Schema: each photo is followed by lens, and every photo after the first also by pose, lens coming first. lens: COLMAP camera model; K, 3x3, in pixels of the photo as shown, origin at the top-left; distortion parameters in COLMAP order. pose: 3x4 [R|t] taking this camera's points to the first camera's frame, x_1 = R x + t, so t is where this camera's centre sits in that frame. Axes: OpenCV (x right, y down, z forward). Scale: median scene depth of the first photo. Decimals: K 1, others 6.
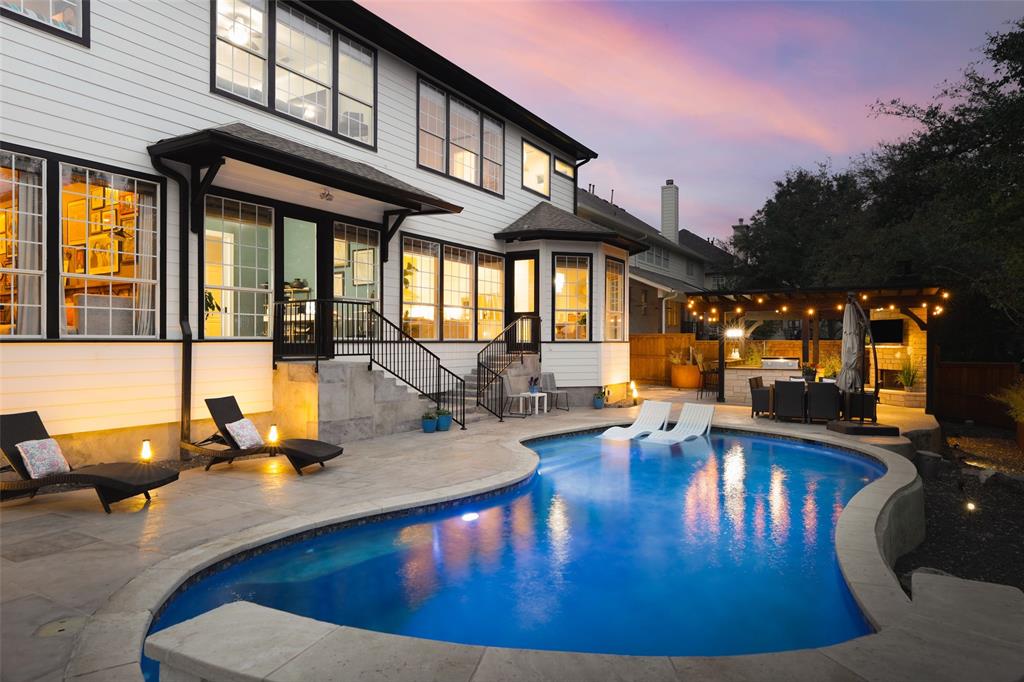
lens RADIAL K [[633.9, 0, 509.3], [0, 633.9, 347.4], [0, 0, 1]] dist [-0.022348, 0.000436]
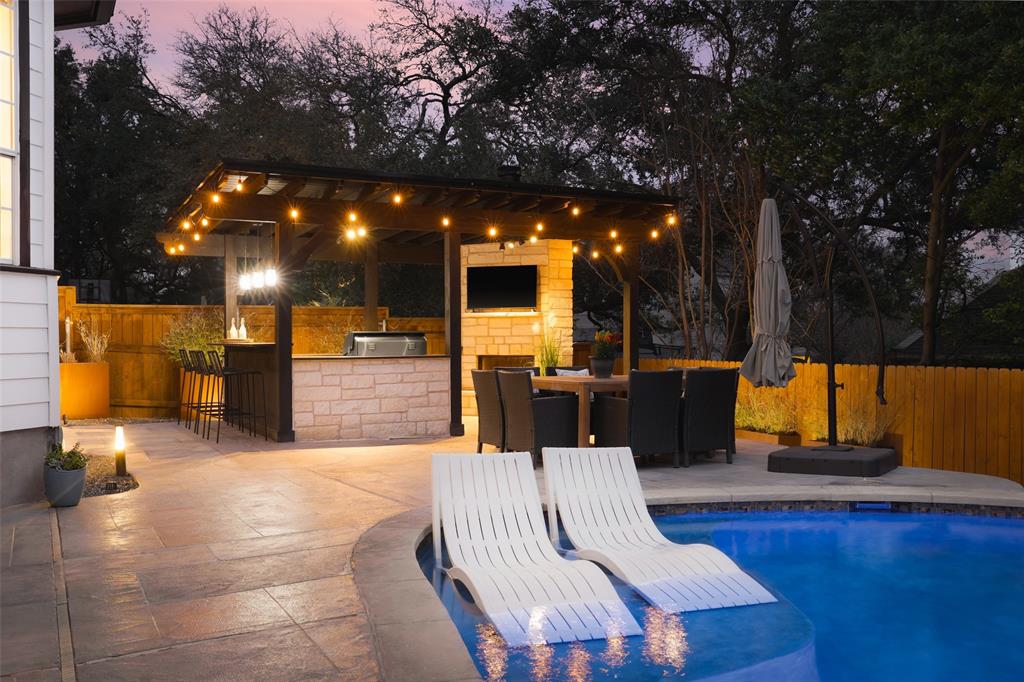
lens RADIAL K [[941.4, 0, 514.7], [0, 941.4, 342.7], [0, 0, 1]] dist [0.007493, 0.000000]
pose [[0.513673, -0.007896, 0.857950, -0.153036], [0.014508, 0.999895, 0.000516, 0.033149], [-0.857863, 0.012182, 0.513734, 0.770721]]
